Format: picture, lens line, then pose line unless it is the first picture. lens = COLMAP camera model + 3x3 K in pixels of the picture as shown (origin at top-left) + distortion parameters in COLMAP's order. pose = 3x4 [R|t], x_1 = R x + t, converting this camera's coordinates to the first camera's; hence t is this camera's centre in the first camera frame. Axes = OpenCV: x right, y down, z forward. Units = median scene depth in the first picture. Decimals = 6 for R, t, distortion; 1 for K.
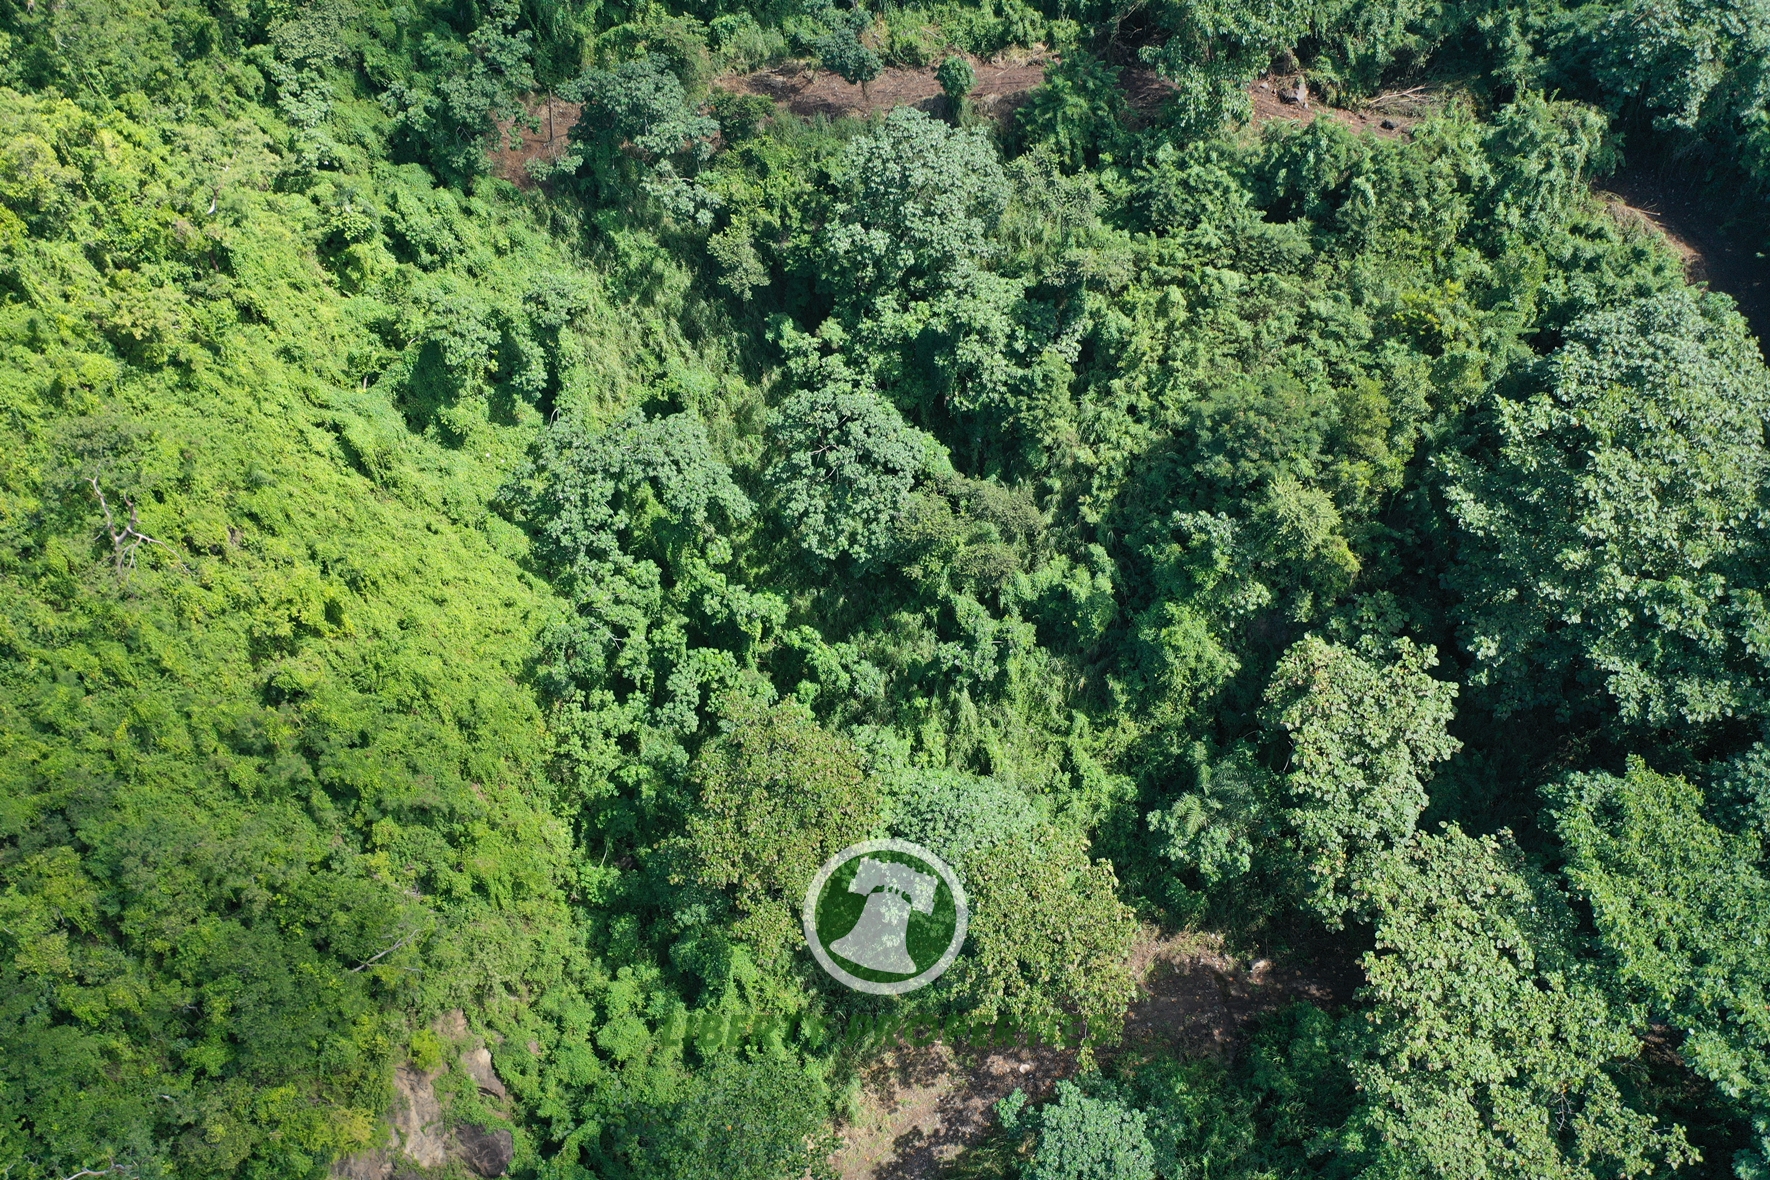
lens RADIAL K [[1392.5, 0, 888.6], [0, 1392.5, 591.1], [0, 0, 1]] dist [0.001708, -0.003537]
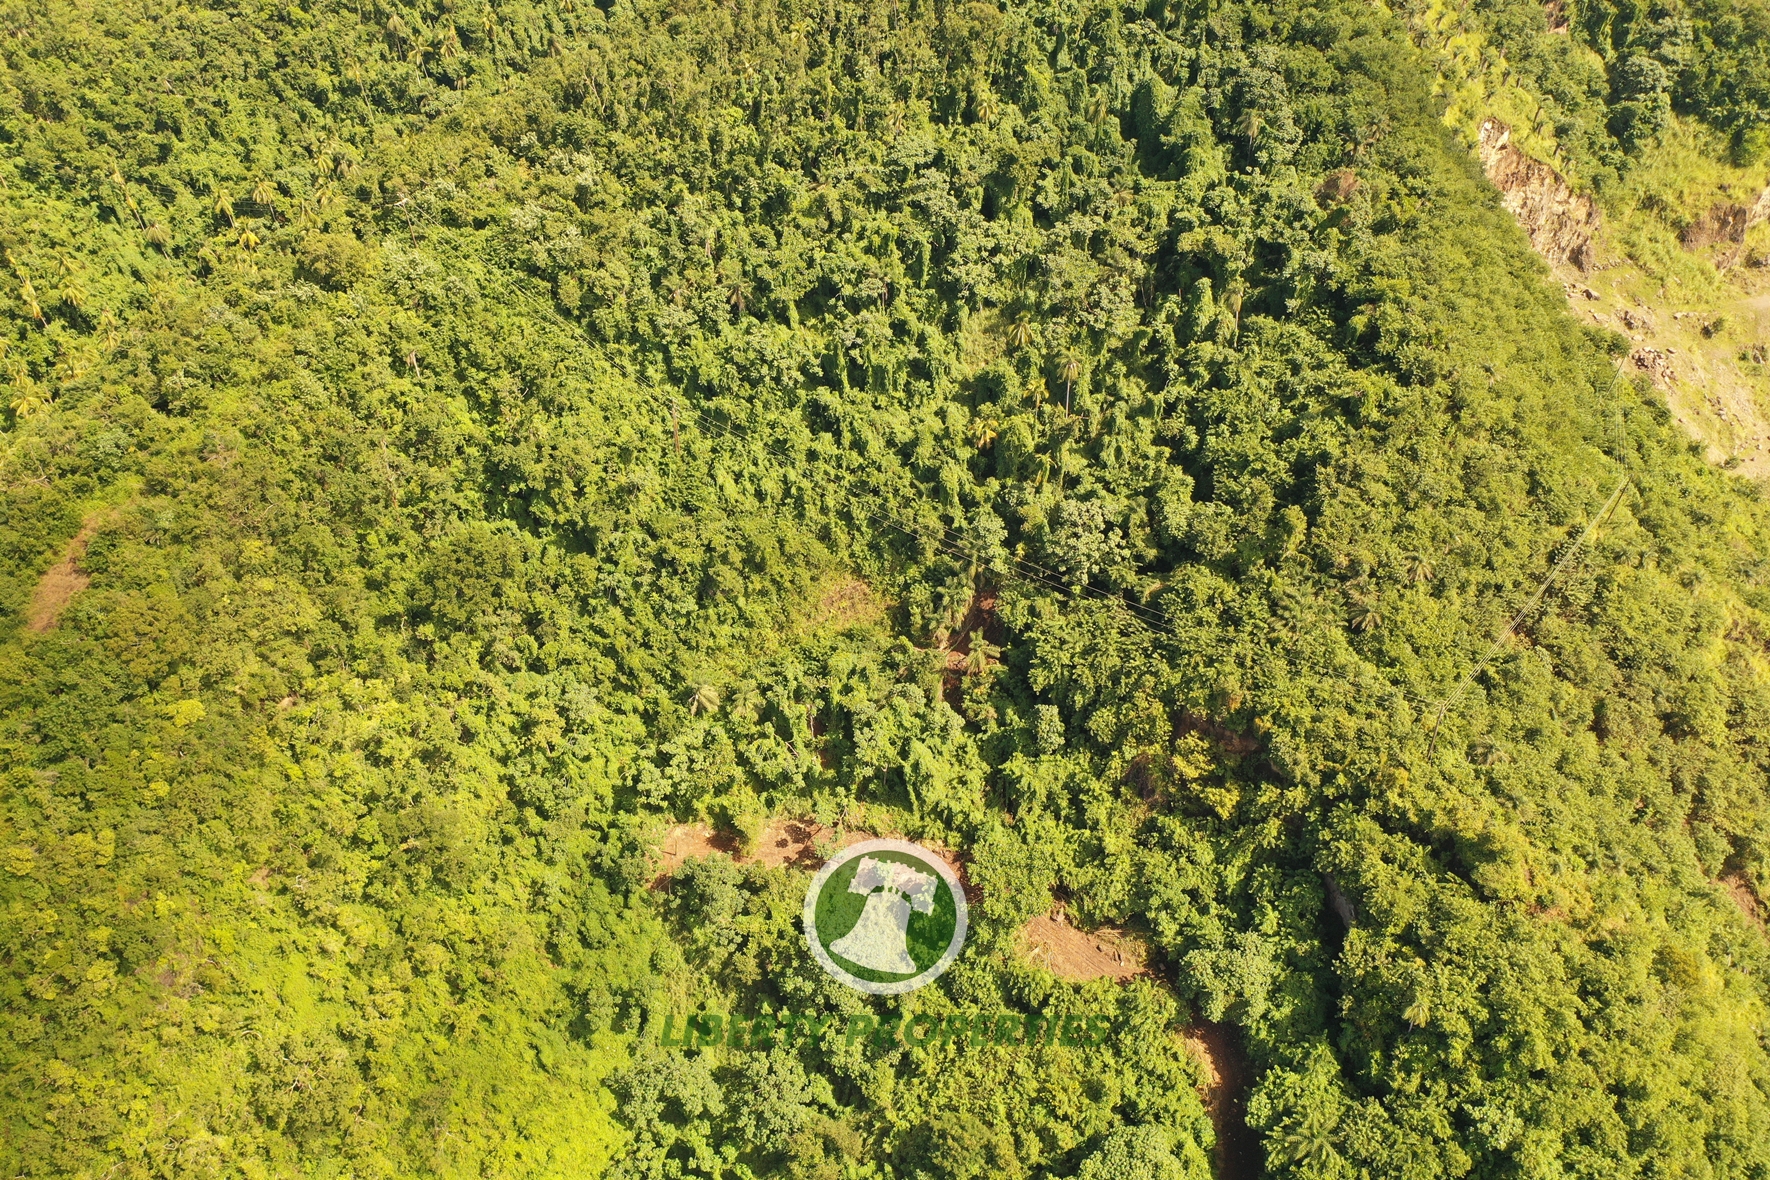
lens RADIAL K [[1398.7, 0, 888.6], [0, 1398.7, 589.8], [0, 0, 1]] dist [-0.002407, 0.003386]
pose [[0.974901, 0.156739, -0.158114, 0.353654], [-0.165295, 0.985332, -0.042414, -0.792986], [0.149147, 0.067485, 0.986509, -1.069466]]
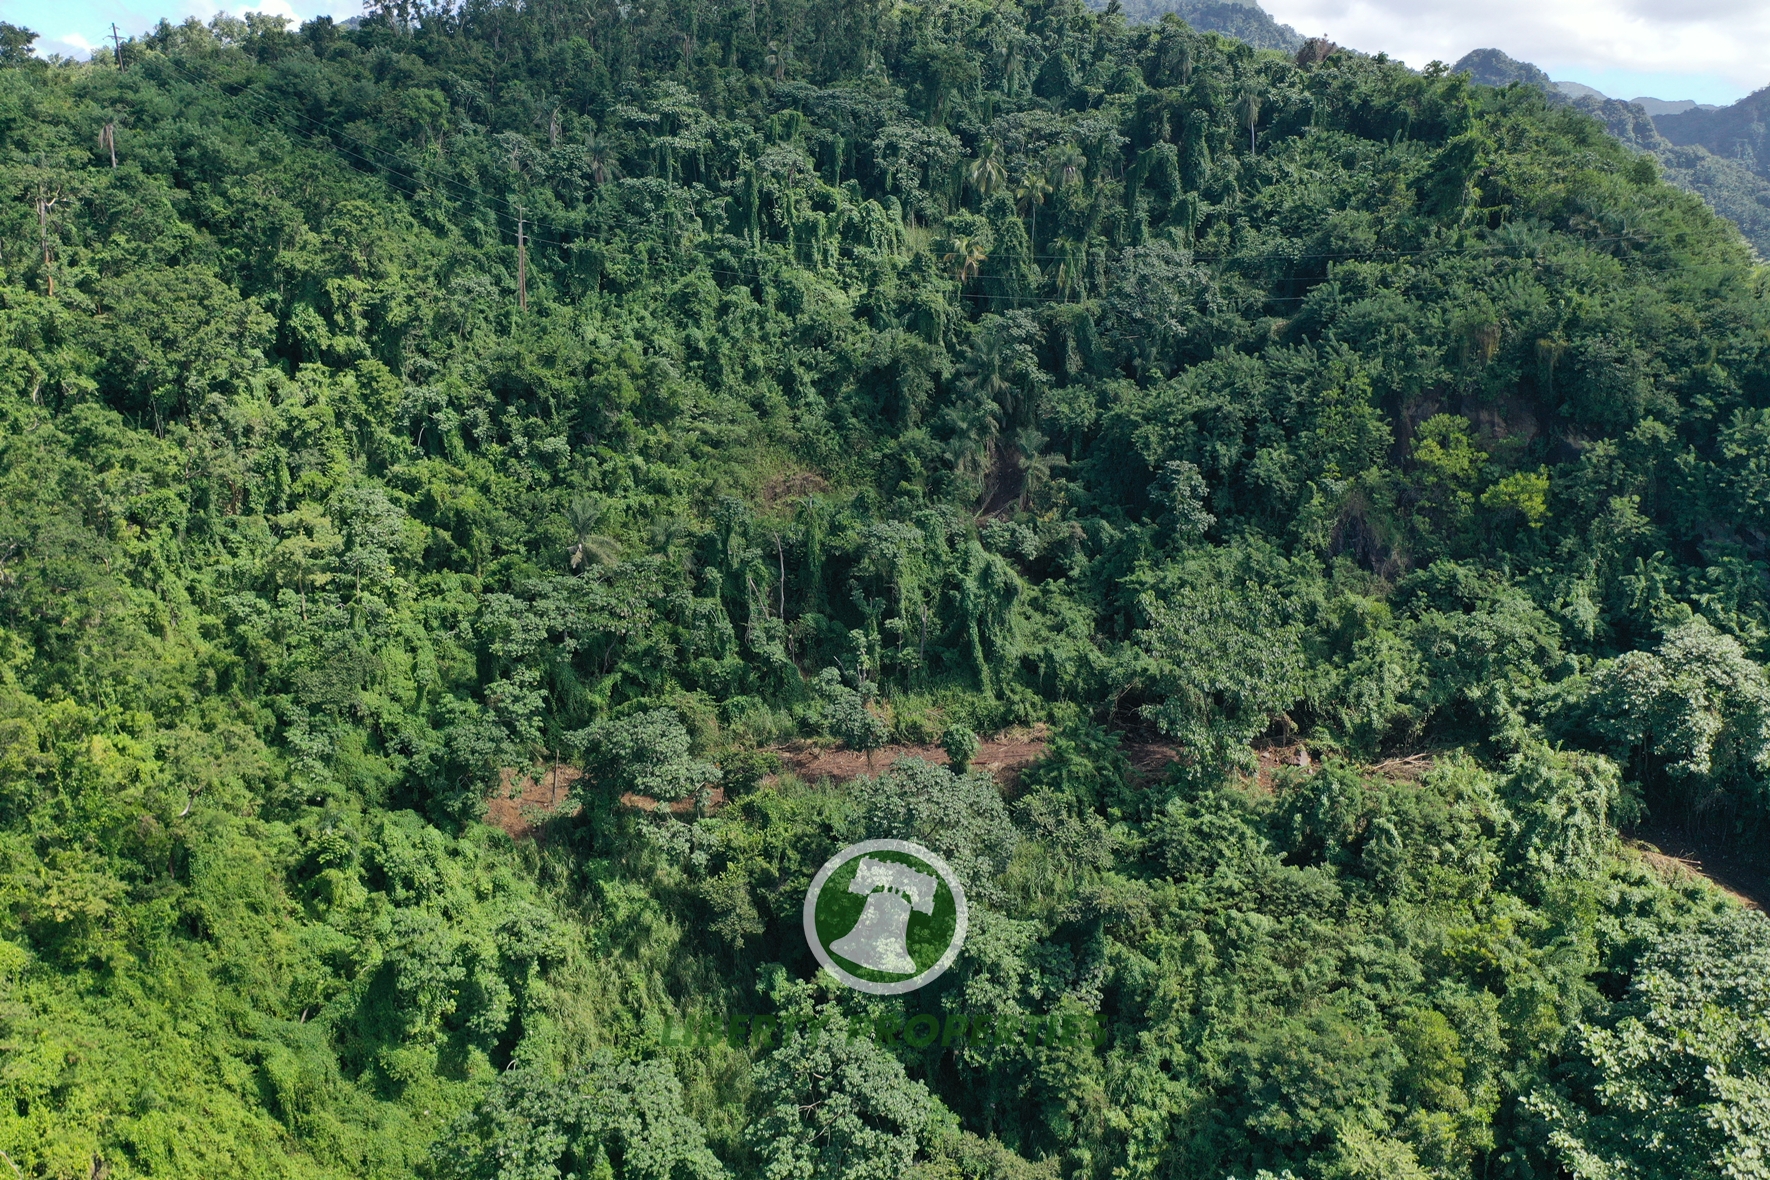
lens RADIAL K [[1395.3, 0, 890.0], [0, 1395.3, 589.8], [0, 0, 1]] dist [-0.001296, 0.003800]
pose [[0.999936, 0.009828, -0.005560, 0.002375], [-0.011277, 0.843946, -0.536310, 0.096857], [-0.000579, 0.536338, 0.844003, 0.099926]]
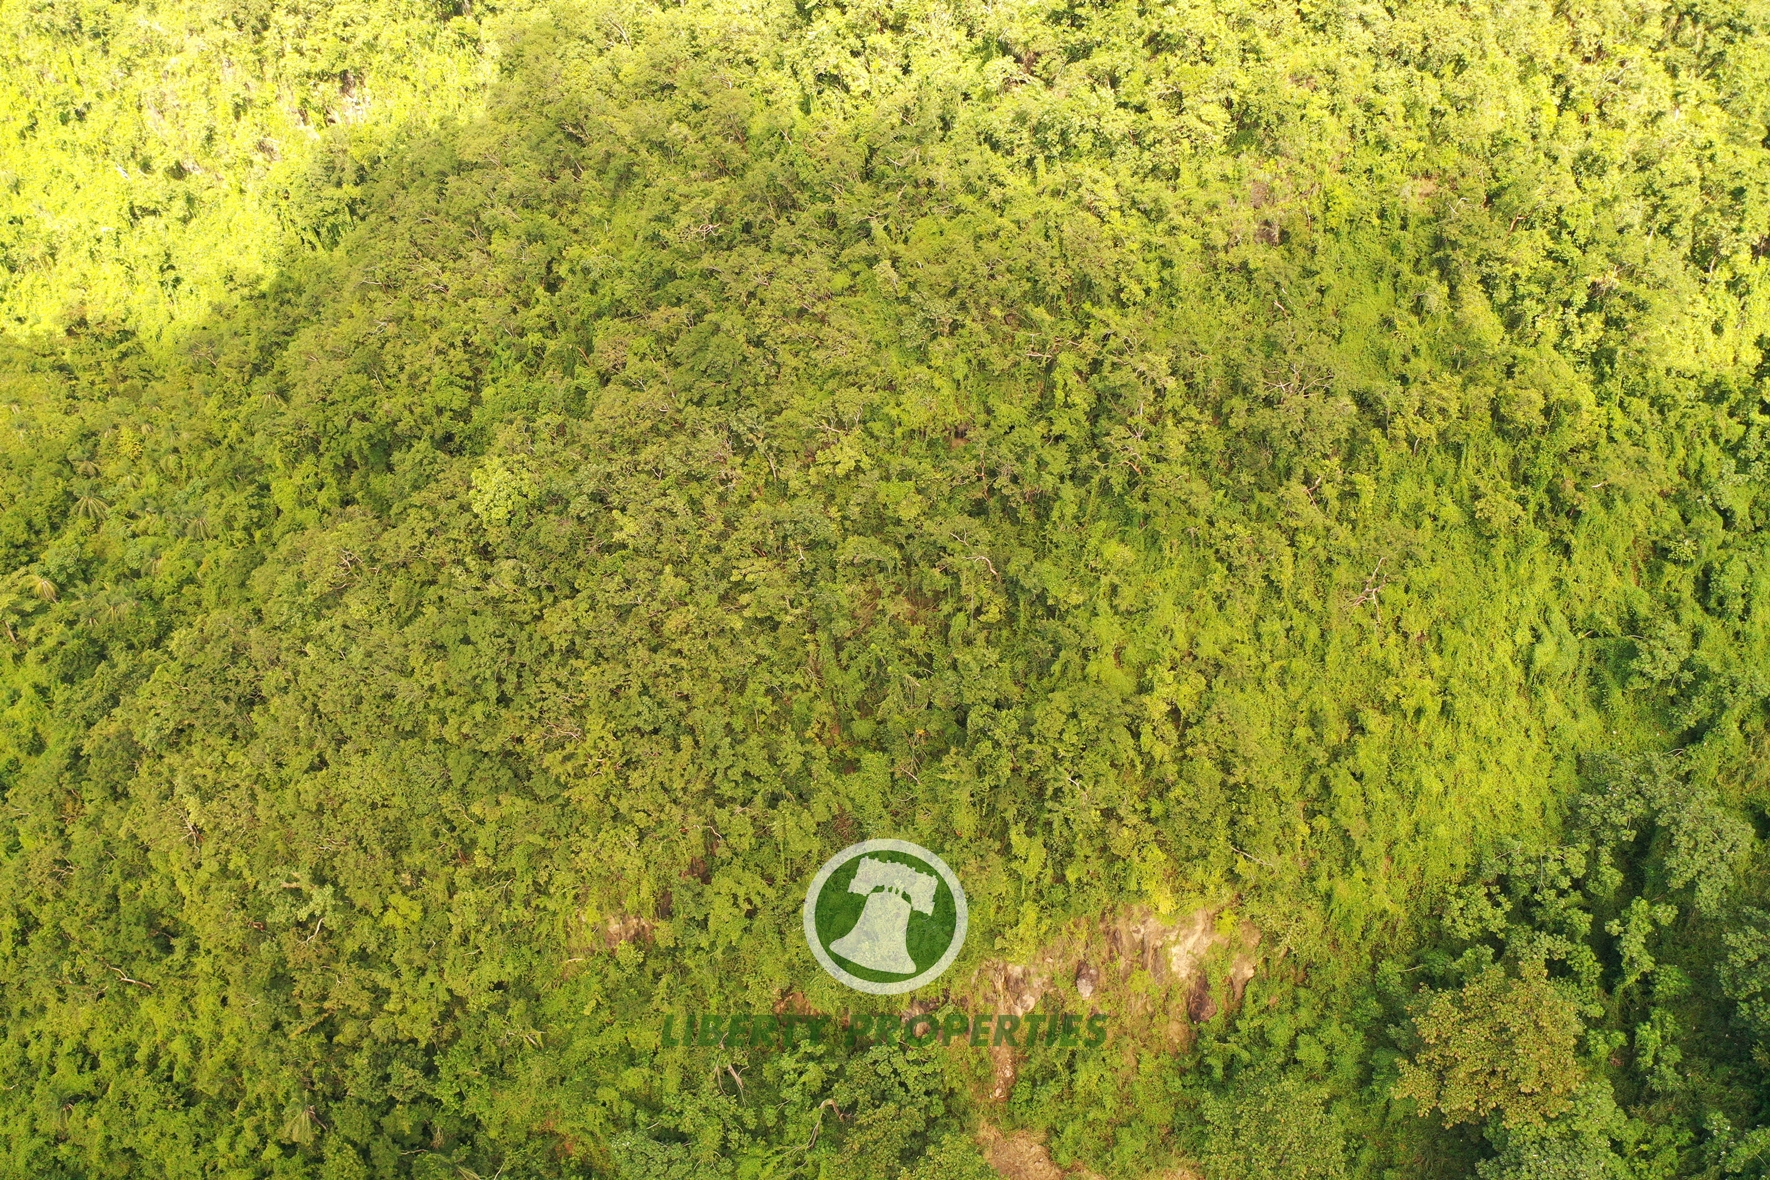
lens RADIAL K [[1395.3, 0, 890.0], [0, 1395.3, 589.8], [0, 0, 1]] dist [-0.001296, 0.003800]
pose [[0.298610, 0.648224, -0.700455, 0.369253], [-0.688311, 0.654686, 0.312435, -0.136095], [0.661106, 0.388835, 0.641675, -0.376271]]
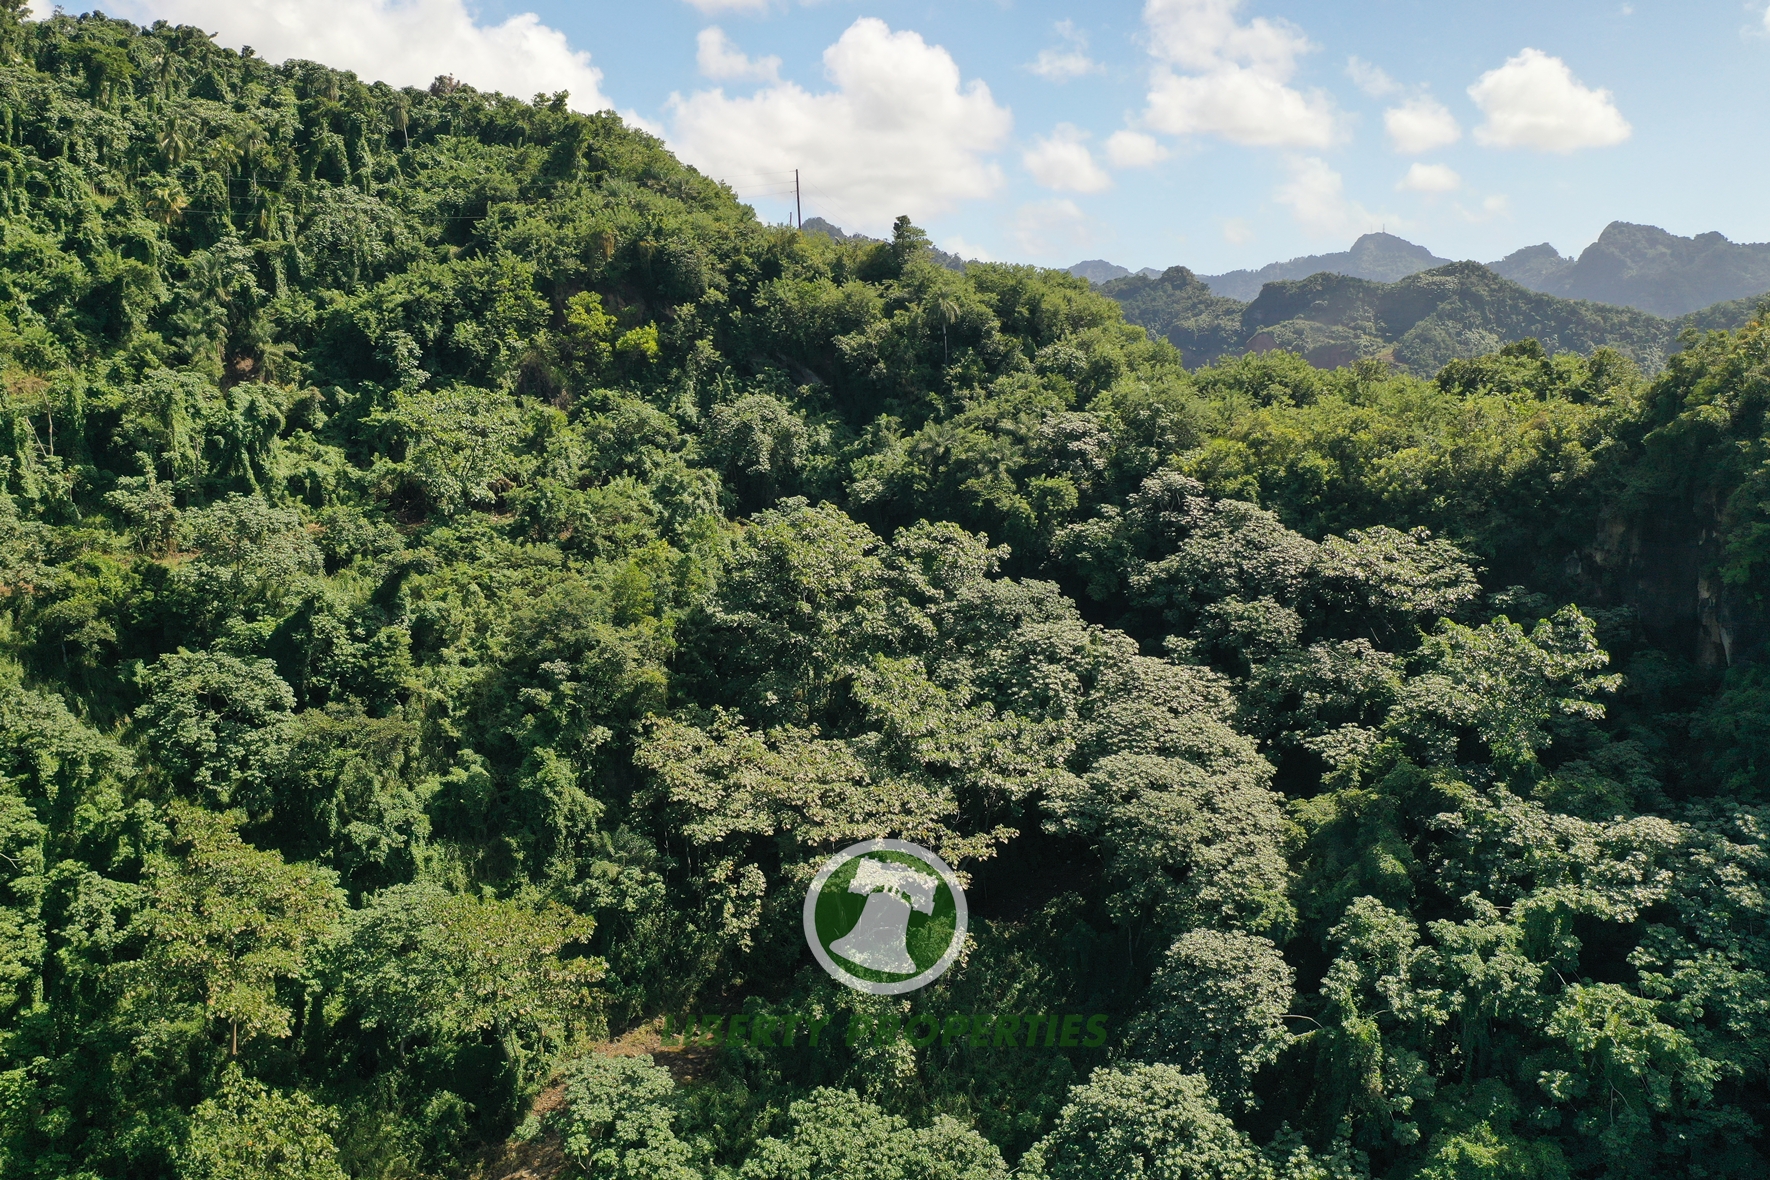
lens RADIAL K [[1392.6, 0, 886.8], [0, 1392.6, 587.9], [0, 0, 1]] dist [-0.000455, -0.000451]
pose [[0.827775, -0.078308, 0.555569, -0.216466], [0.403725, 0.770754, -0.492895, 0.631808], [-0.389609, 0.632302, 0.669626, -0.039706]]
